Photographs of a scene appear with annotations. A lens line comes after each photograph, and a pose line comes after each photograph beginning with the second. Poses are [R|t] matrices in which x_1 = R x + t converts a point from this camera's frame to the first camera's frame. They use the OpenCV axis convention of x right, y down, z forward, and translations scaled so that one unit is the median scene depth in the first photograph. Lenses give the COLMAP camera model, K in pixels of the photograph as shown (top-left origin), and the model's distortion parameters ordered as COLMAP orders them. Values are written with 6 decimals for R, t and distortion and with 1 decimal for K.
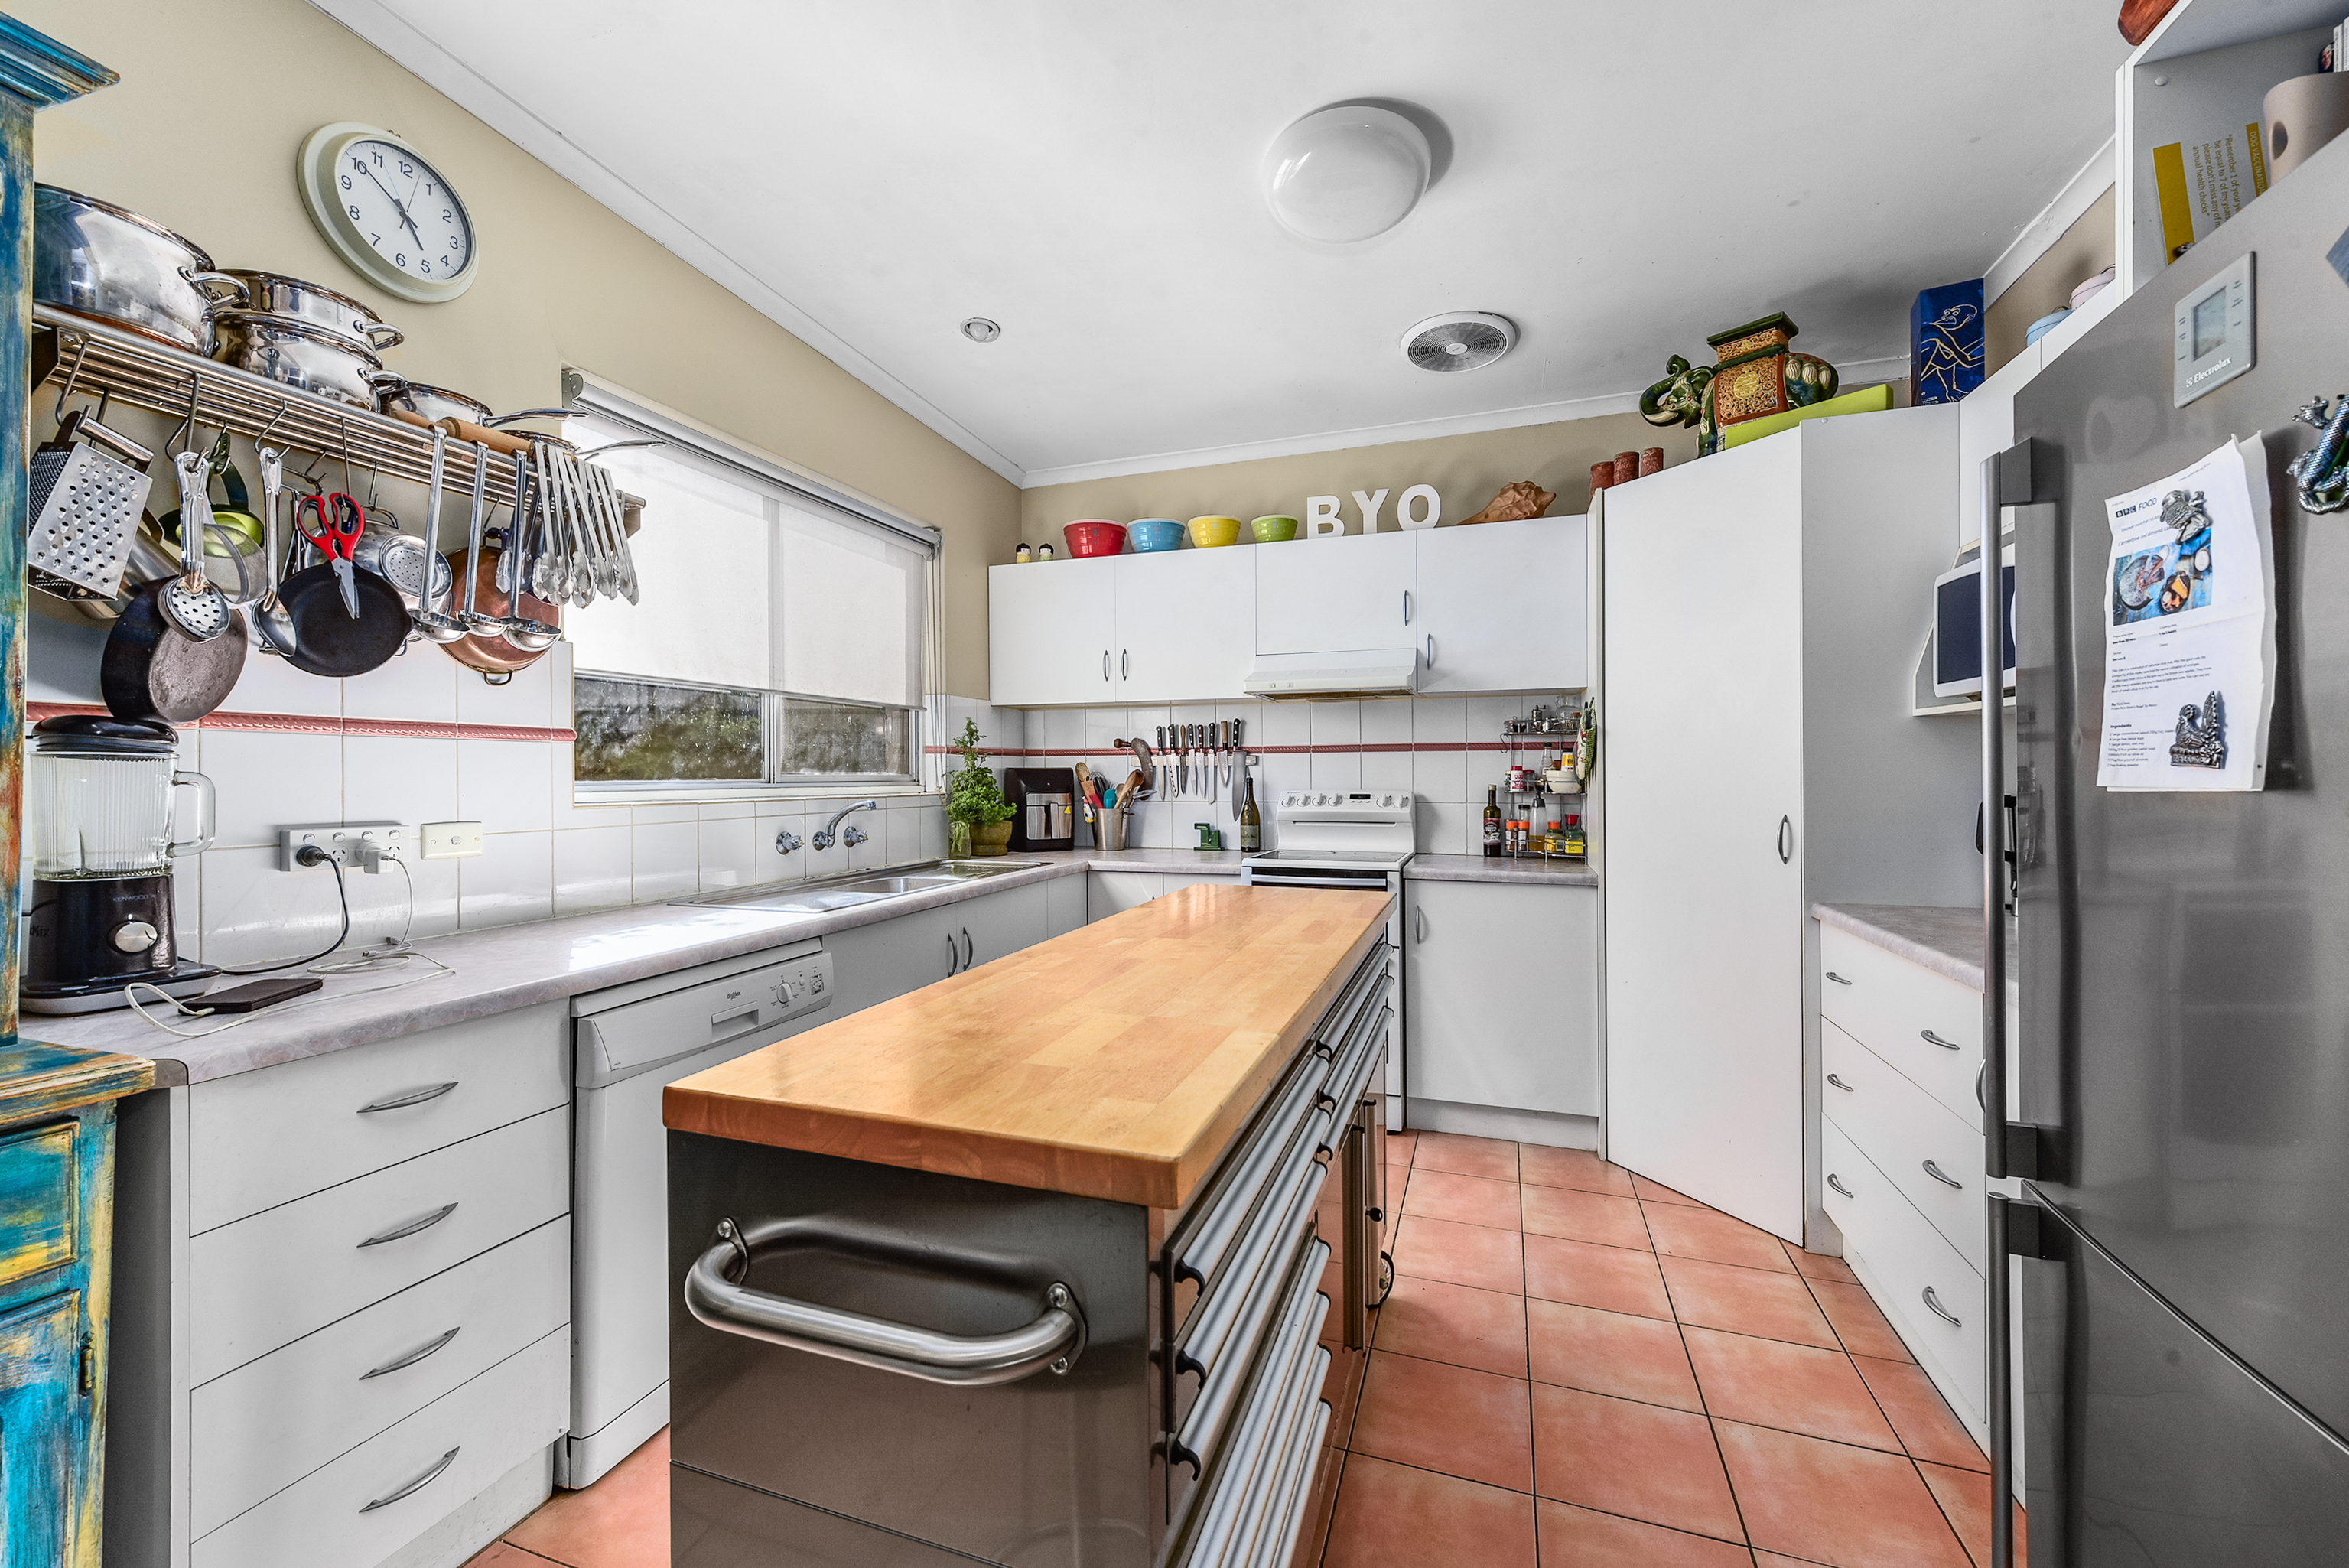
lens RADIAL K [[941.7, 0, 1176.1], [0, 941.7, 790.5], [0, 0, 1]] dist [0.006267, -0.000707]
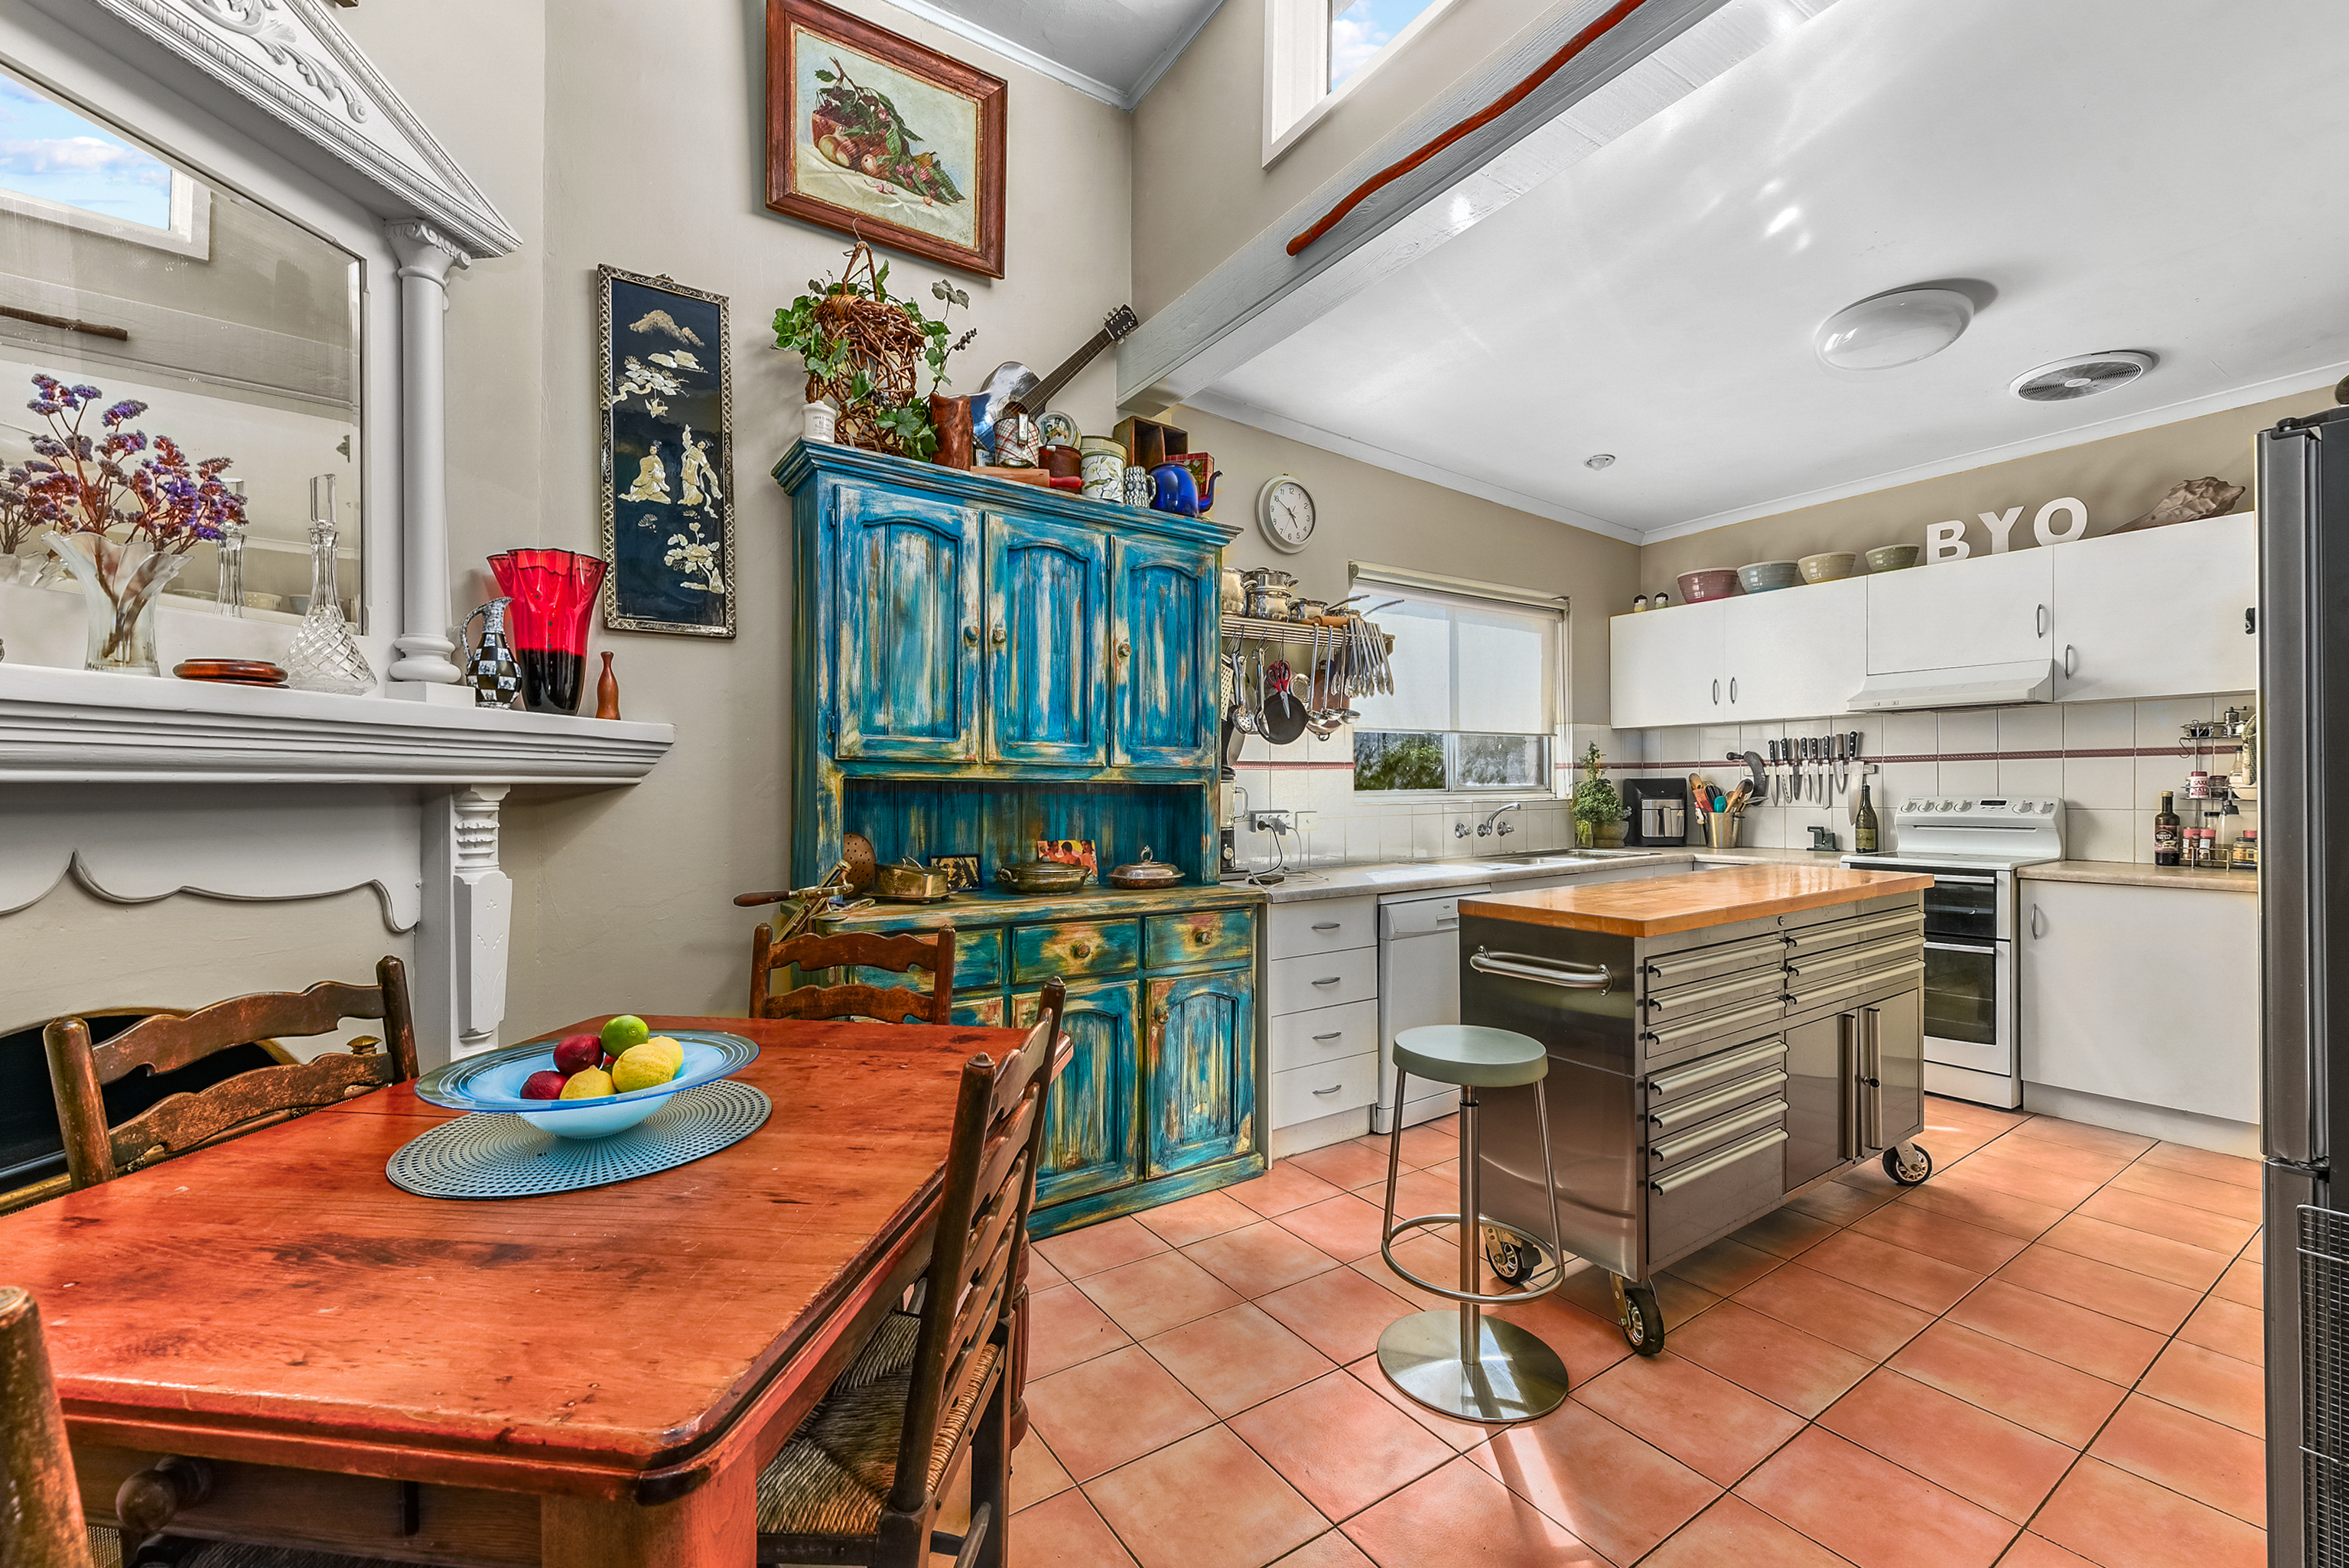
lens RADIAL K [[941.7, 0, 1178.1], [0, 941.7, 799.1], [0, 0, 1]] dist [0.006267, -0.000707]
pose [[0.800179, 0.001755, -0.599759, 0.108109], [-0.001586, 0.999998, 0.000810, 0.003151], [0.599760, 0.000303, 0.800180, -0.398588]]
